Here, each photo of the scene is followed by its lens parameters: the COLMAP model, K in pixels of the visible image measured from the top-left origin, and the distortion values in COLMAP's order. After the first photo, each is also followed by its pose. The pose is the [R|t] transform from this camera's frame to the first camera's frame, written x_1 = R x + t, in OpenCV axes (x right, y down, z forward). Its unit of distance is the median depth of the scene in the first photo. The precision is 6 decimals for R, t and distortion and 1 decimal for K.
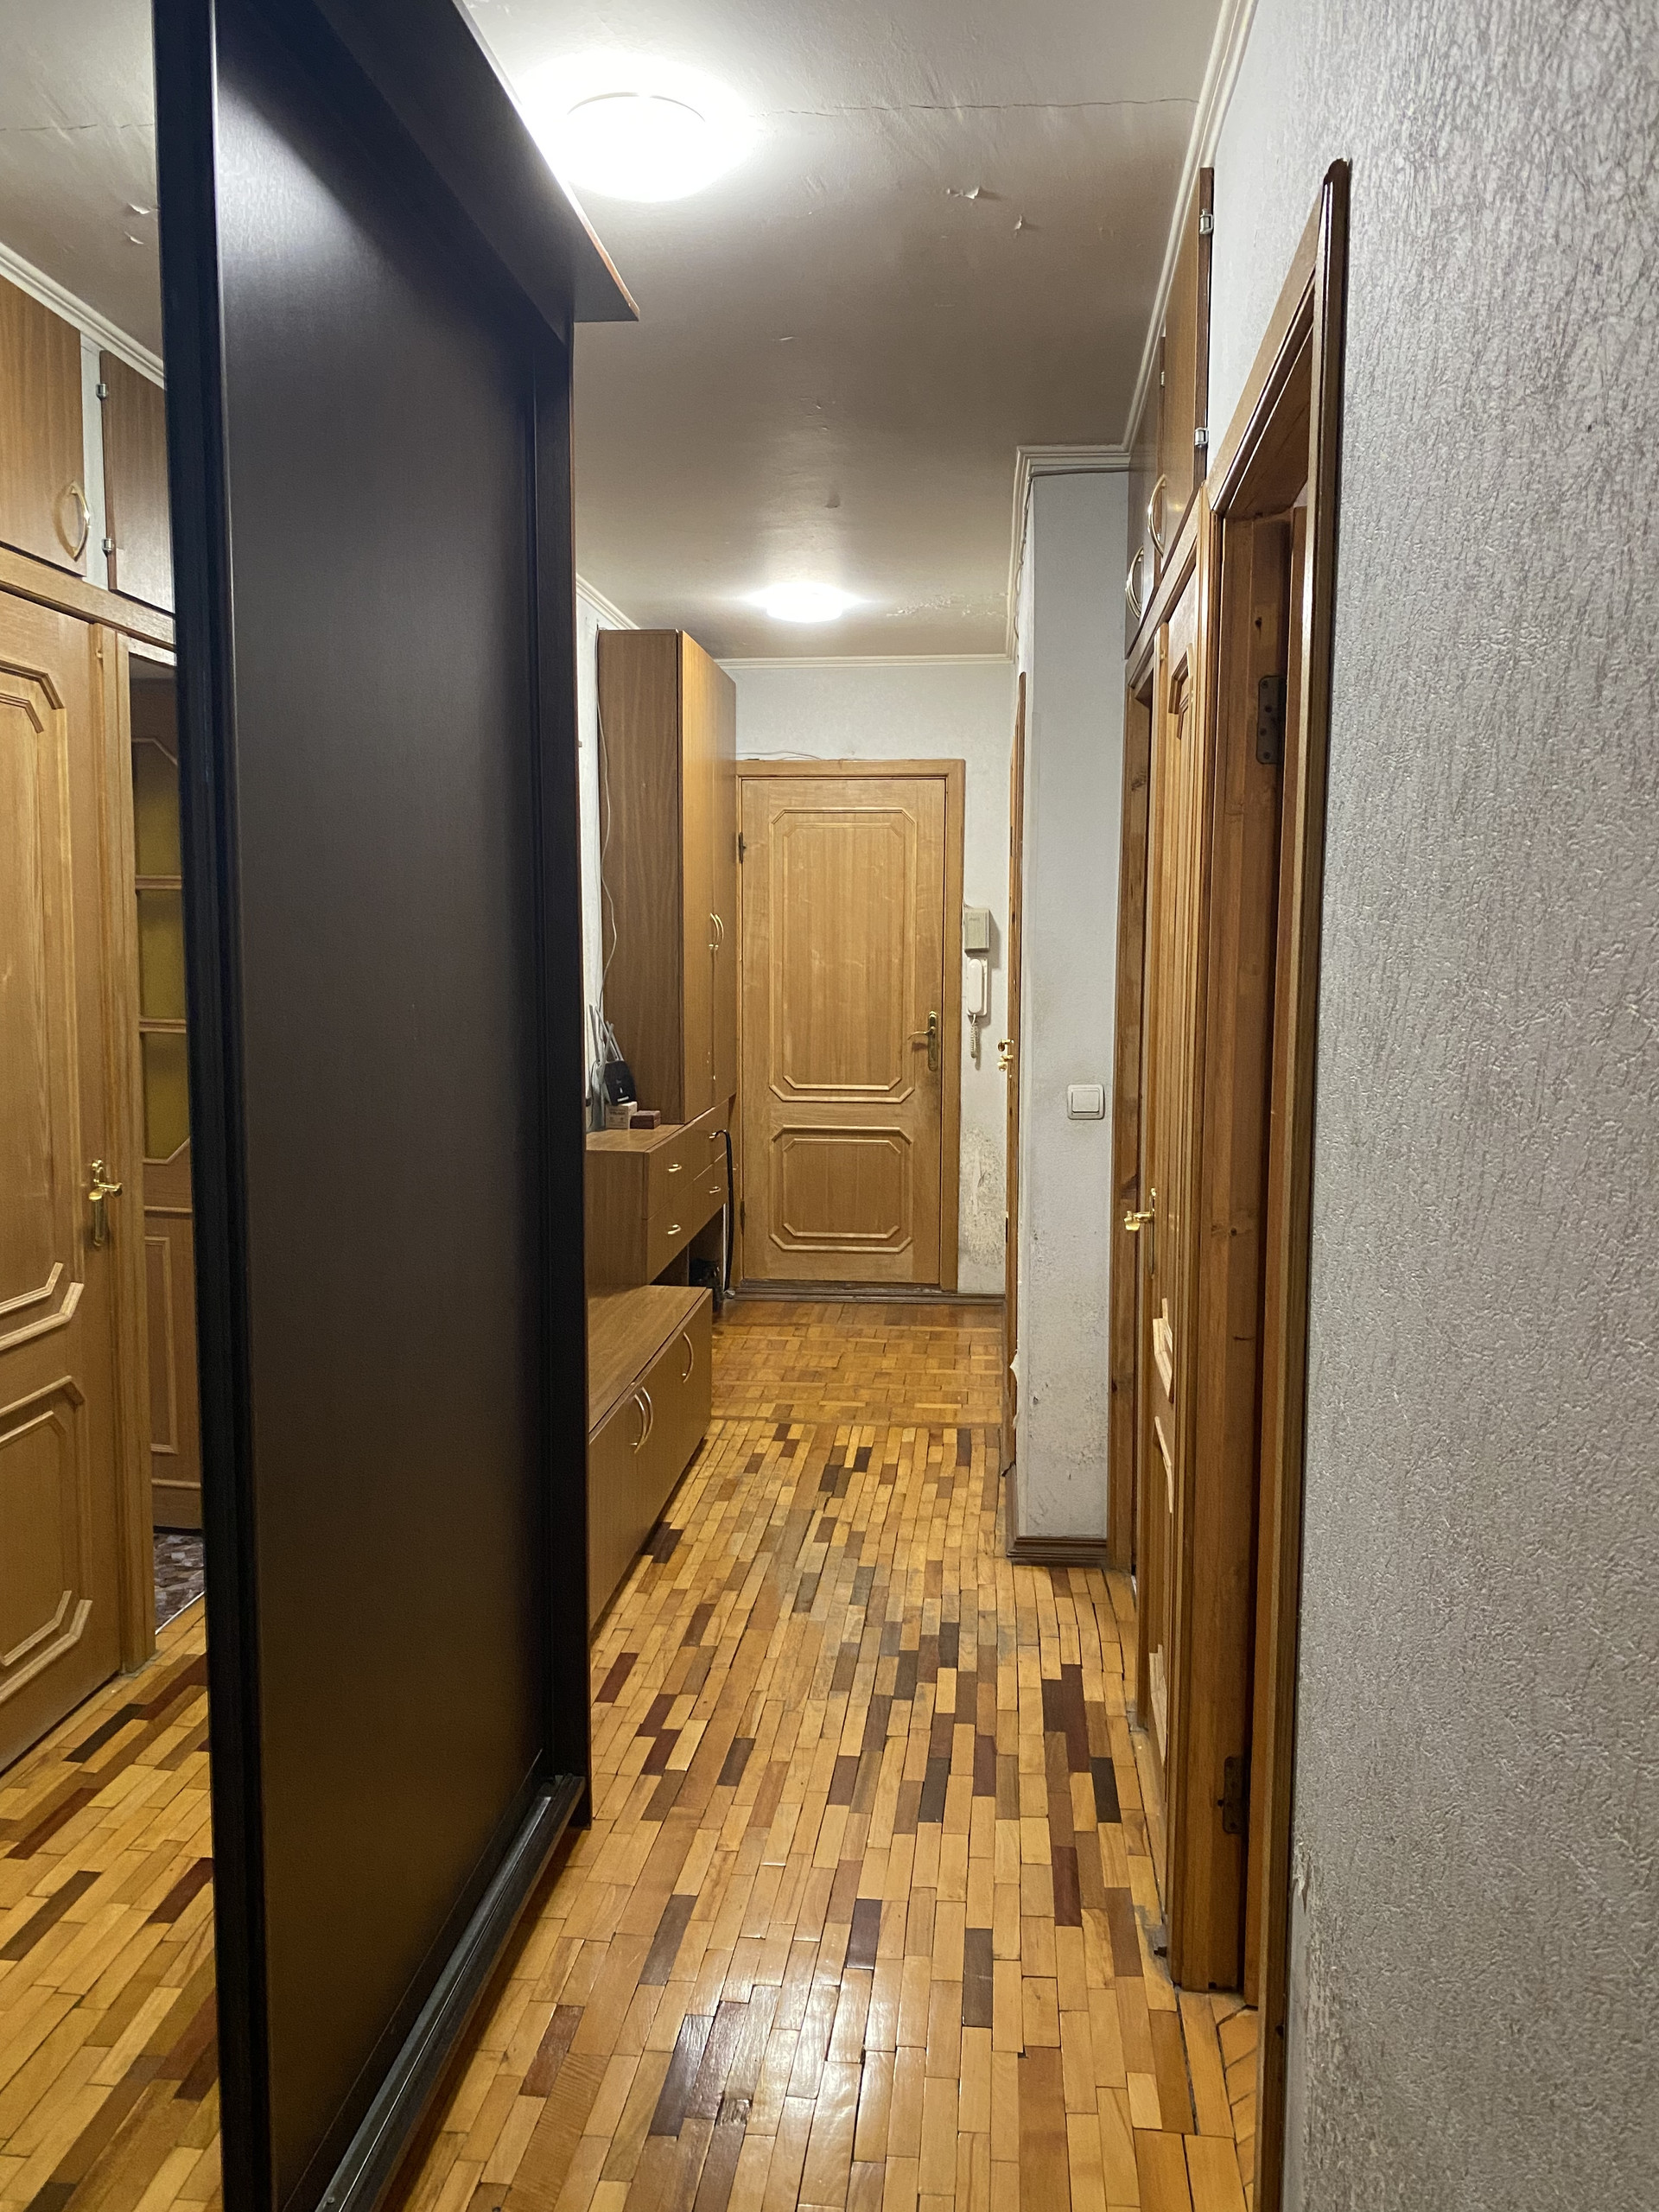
lens RADIAL K [[1702.0, 0, 832.5], [0, 1702.0, 1105.3], [0, 0, 1]] dist [-0.001050, -0.001079]
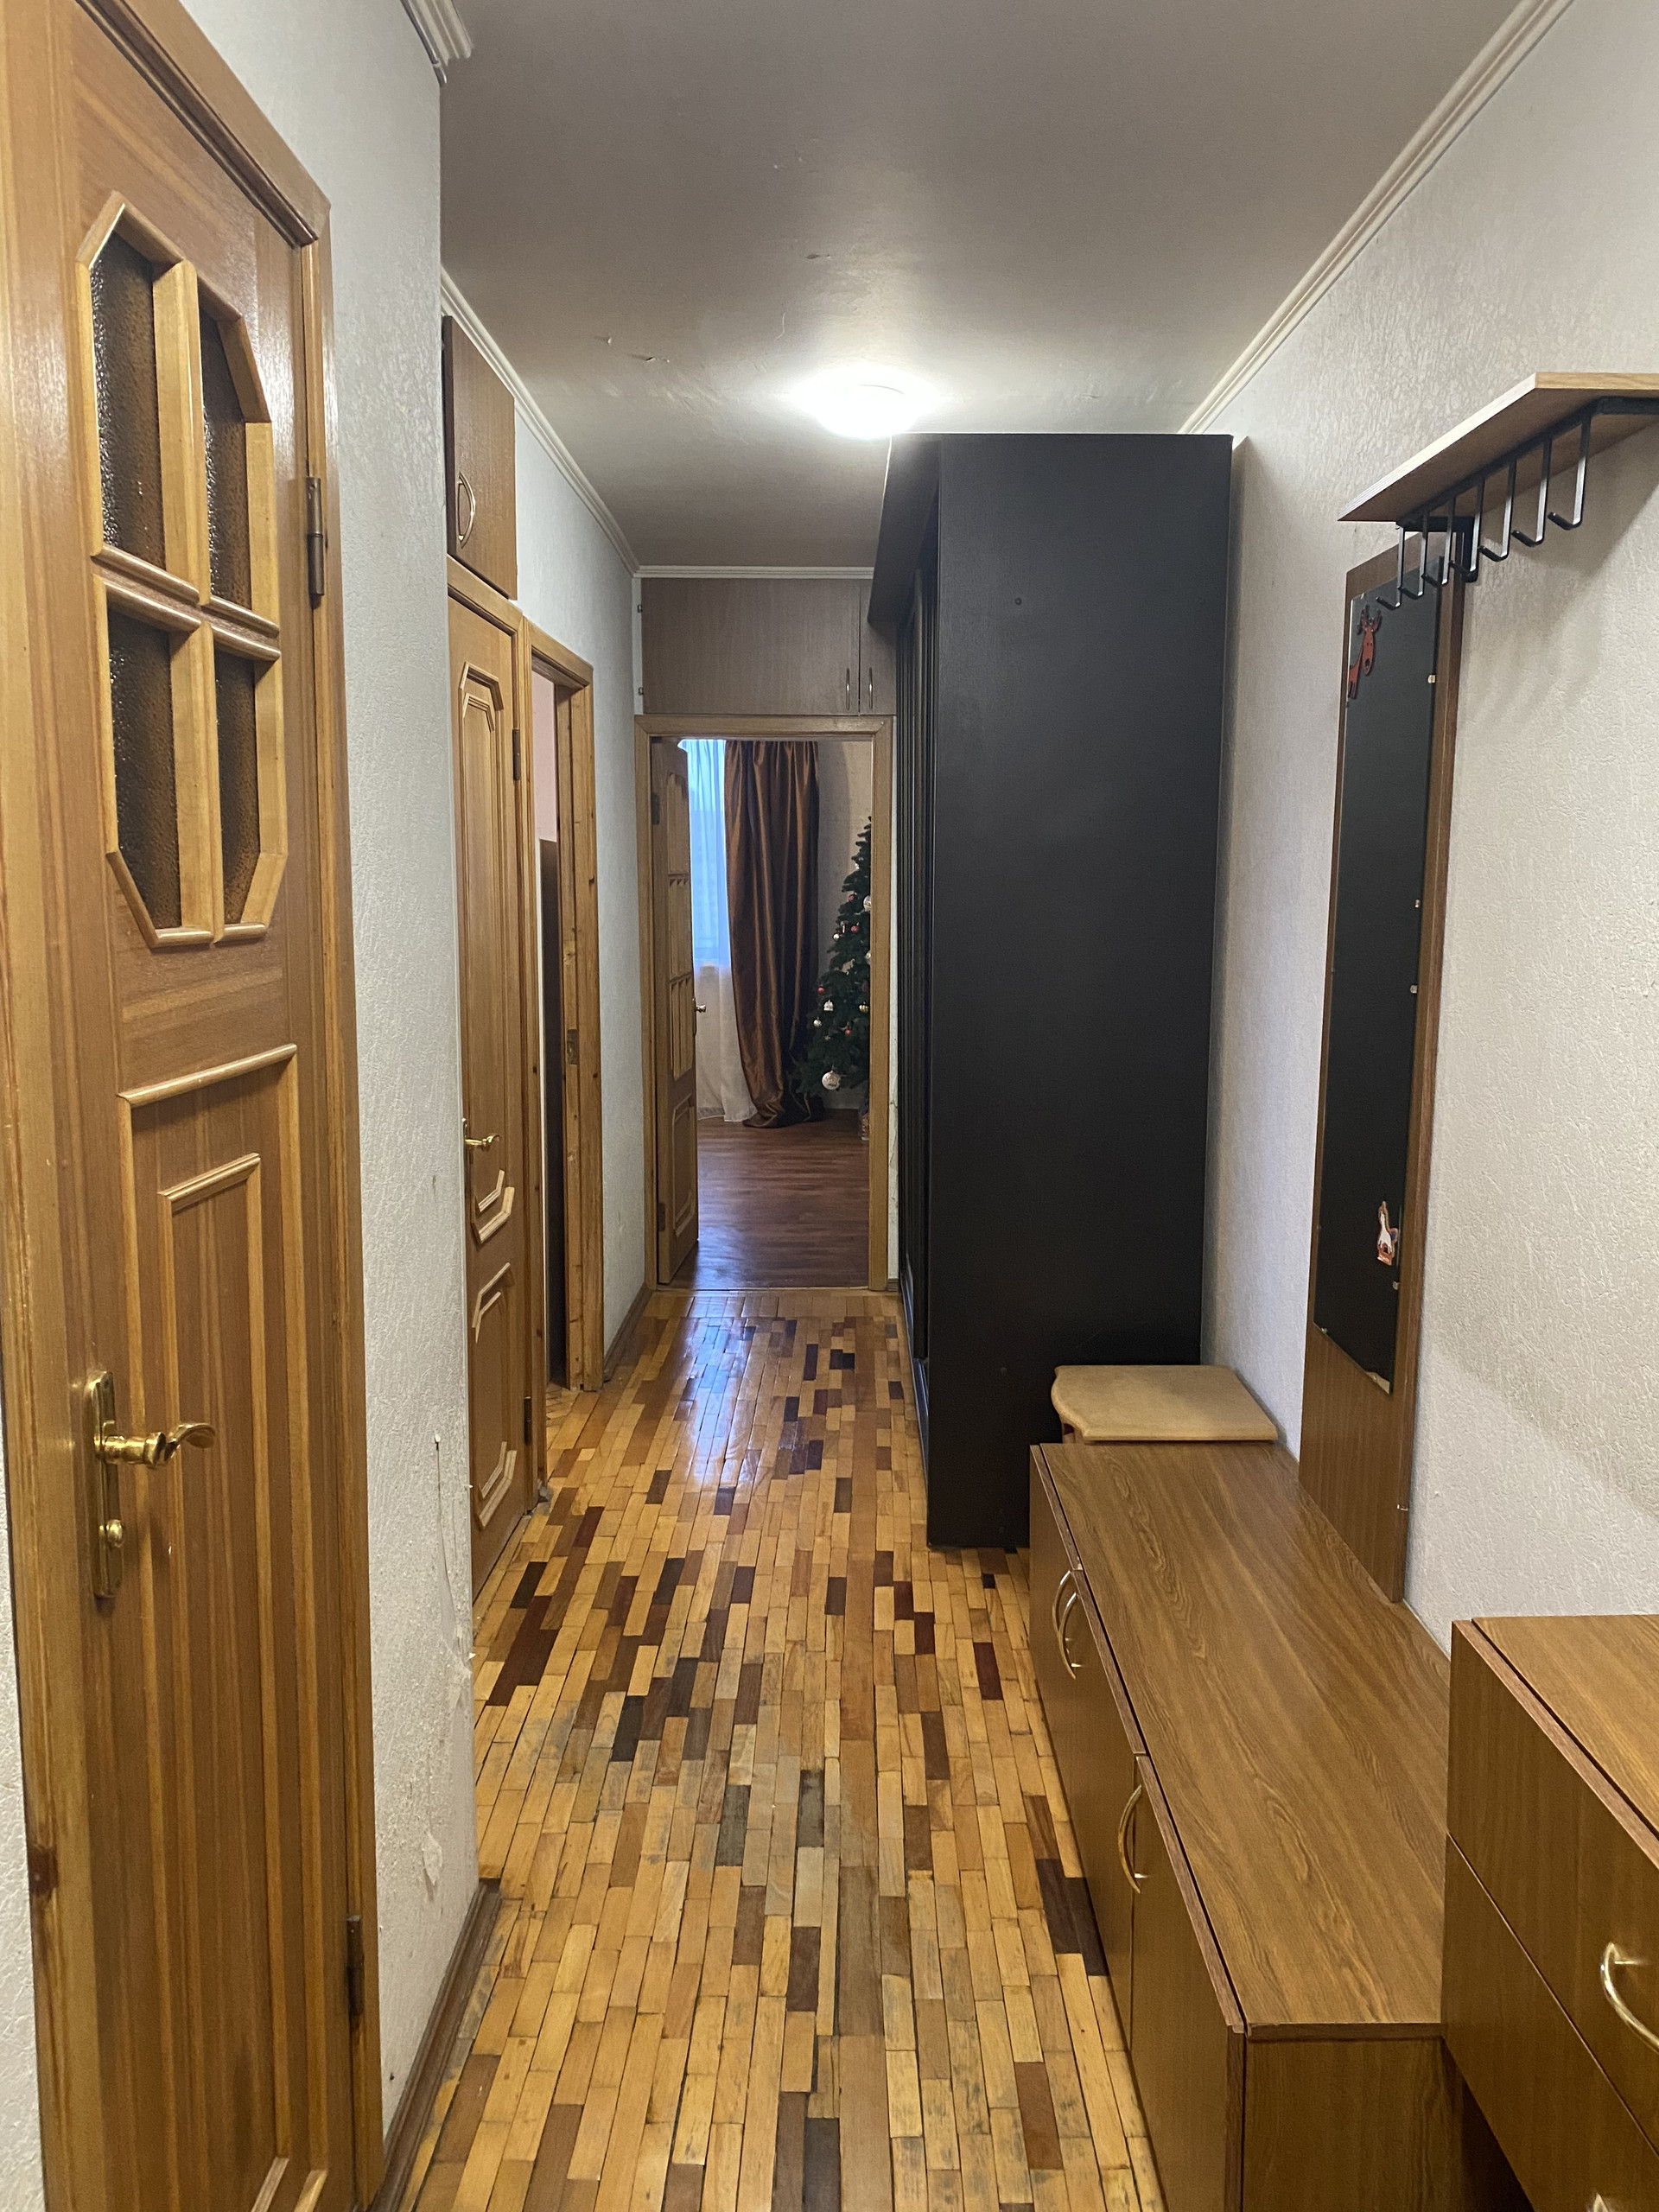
lens RADIAL K [[1702.0, 0, 835.7], [0, 1702.0, 1098.9], [0, 0, 1]] dist [-0.001050, -0.001079]
pose [[-0.995802, 0.003979, -0.091442, 0.045228], [-0.017176, 0.973182, 0.229394, -0.196602], [0.089902, 0.230001, -0.969029, 1.876442]]
